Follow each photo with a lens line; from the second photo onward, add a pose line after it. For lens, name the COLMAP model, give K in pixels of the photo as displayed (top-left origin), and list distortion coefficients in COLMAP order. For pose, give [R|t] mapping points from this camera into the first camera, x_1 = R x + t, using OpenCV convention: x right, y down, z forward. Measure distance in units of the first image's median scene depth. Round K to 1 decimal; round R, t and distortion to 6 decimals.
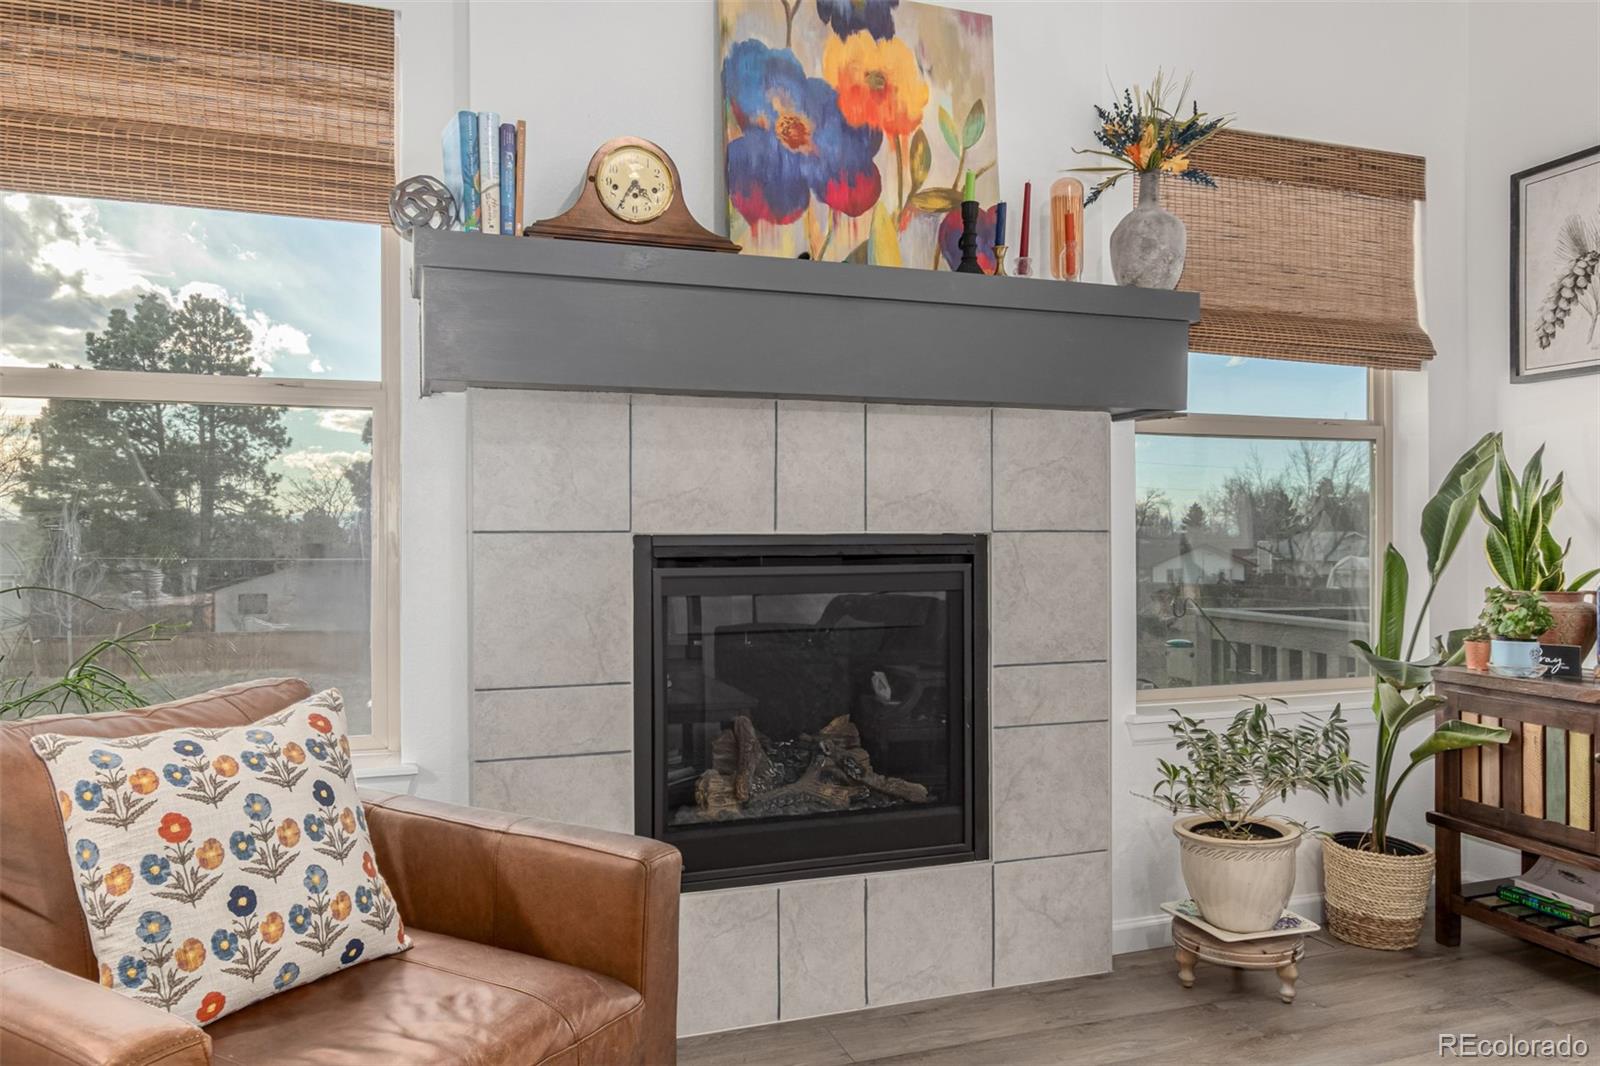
lens RADIAL K [[1098.5, 0, 812.9], [0, 1098.5, 532.3], [0, 0, 1]] dist [-0.006747, 0.003845]
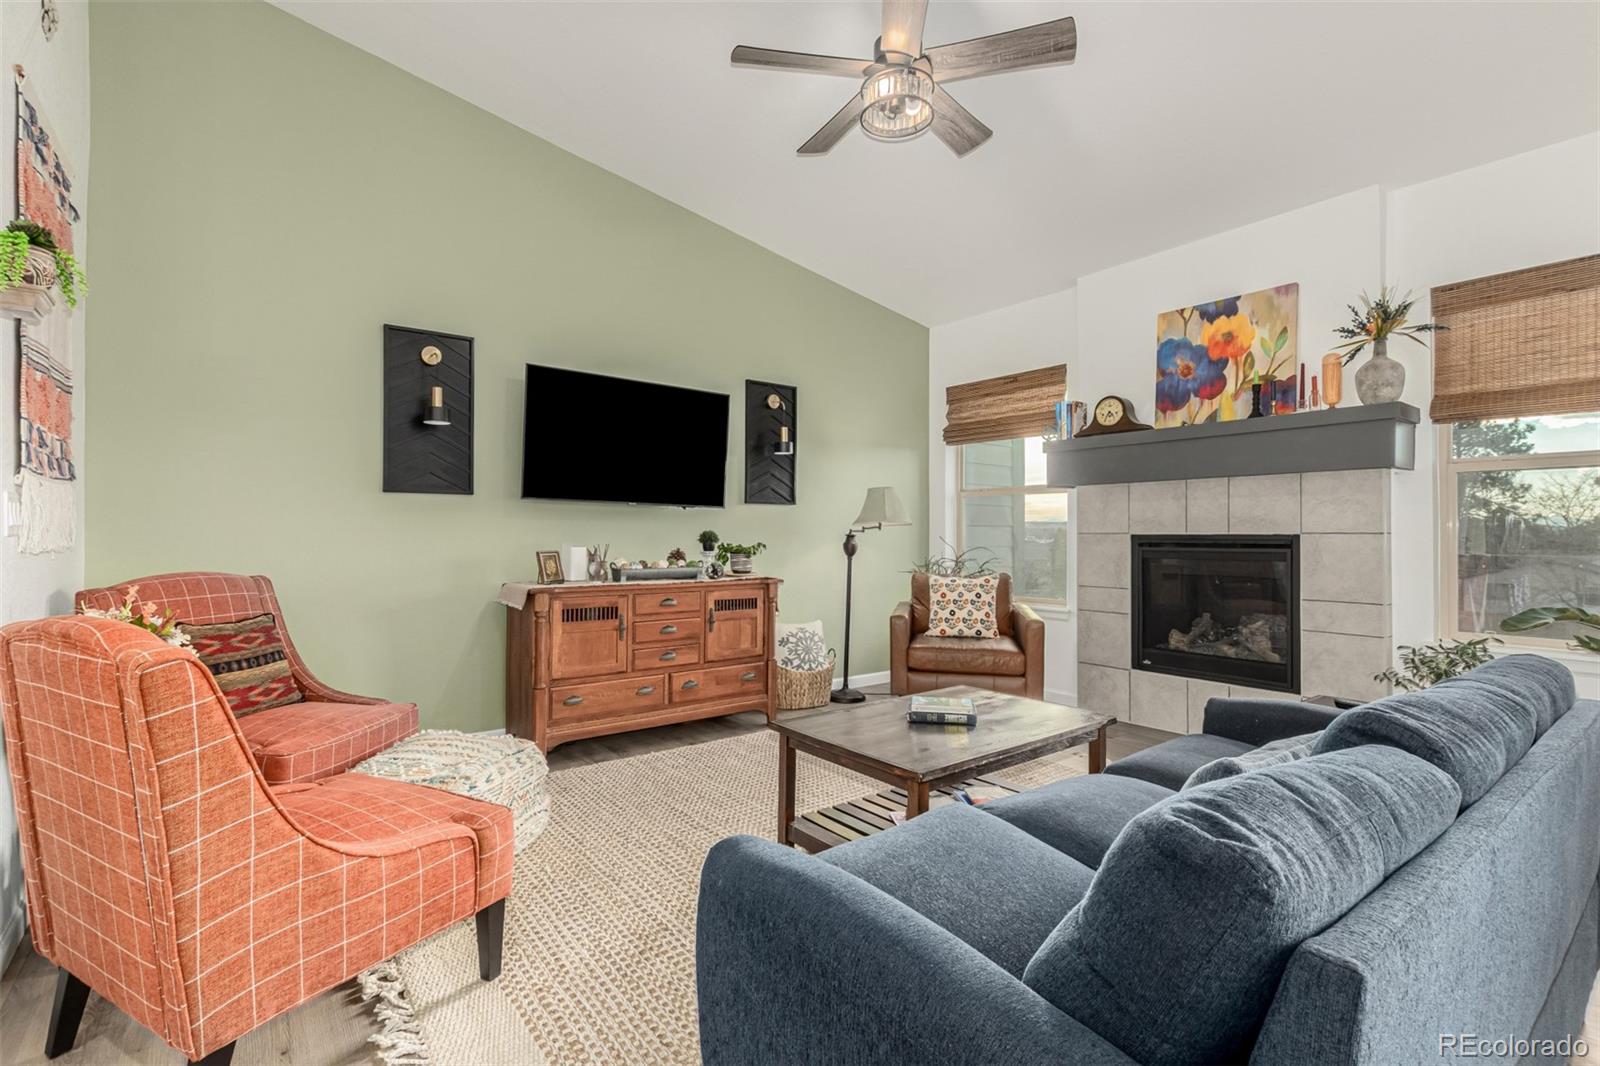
lens RADIAL K [[755.3, 0, 776.2], [0, 755.3, 526.4], [0, 0, 1]] dist [0.002417, -0.000615]
pose [[0.289677, -0.007565, -0.957095, 1.300919], [-0.000579, 0.999967, -0.008079, -0.002036], [0.957124, 0.002894, 0.289663, -0.358379]]
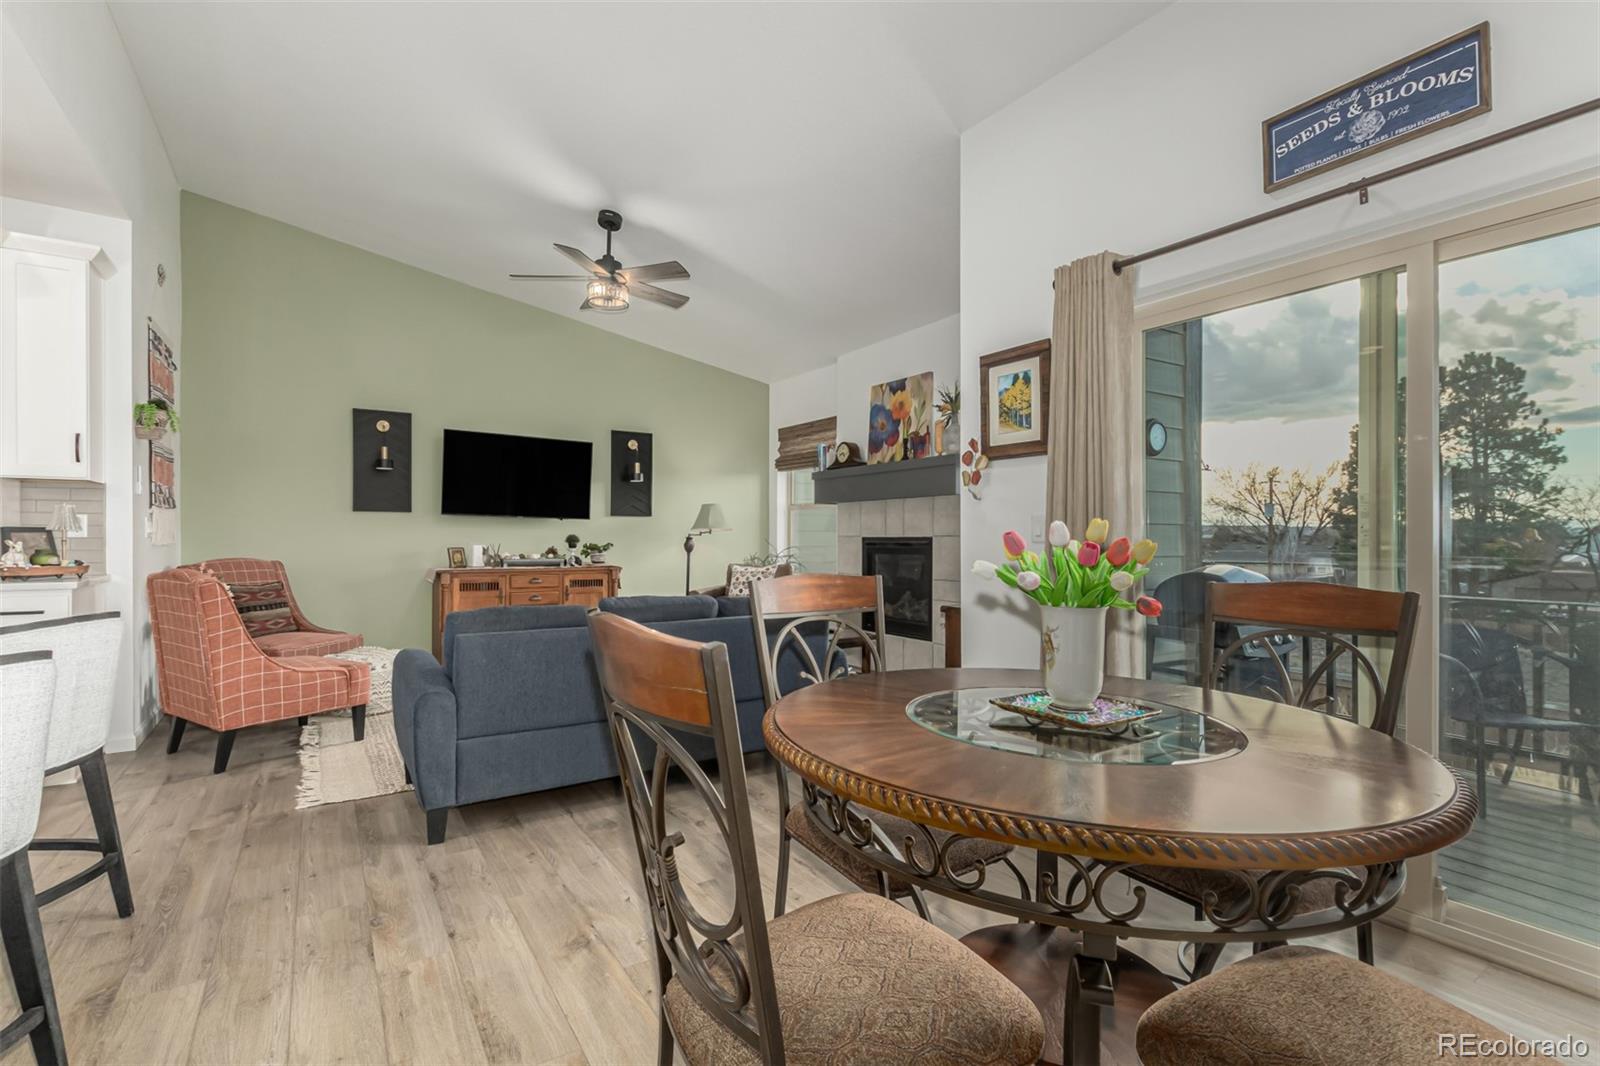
lens RADIAL K [[755.3, 0, 784.2], [0, 755.3, 537.2], [0, 0, 1]] dist [0.002417, -0.000615]
pose [[0.224053, 0.001082, -0.974576, 2.292442], [0.000312, 0.999999, 0.001182, -0.000207], [0.974577, -0.000569, 0.224052, 0.118564]]
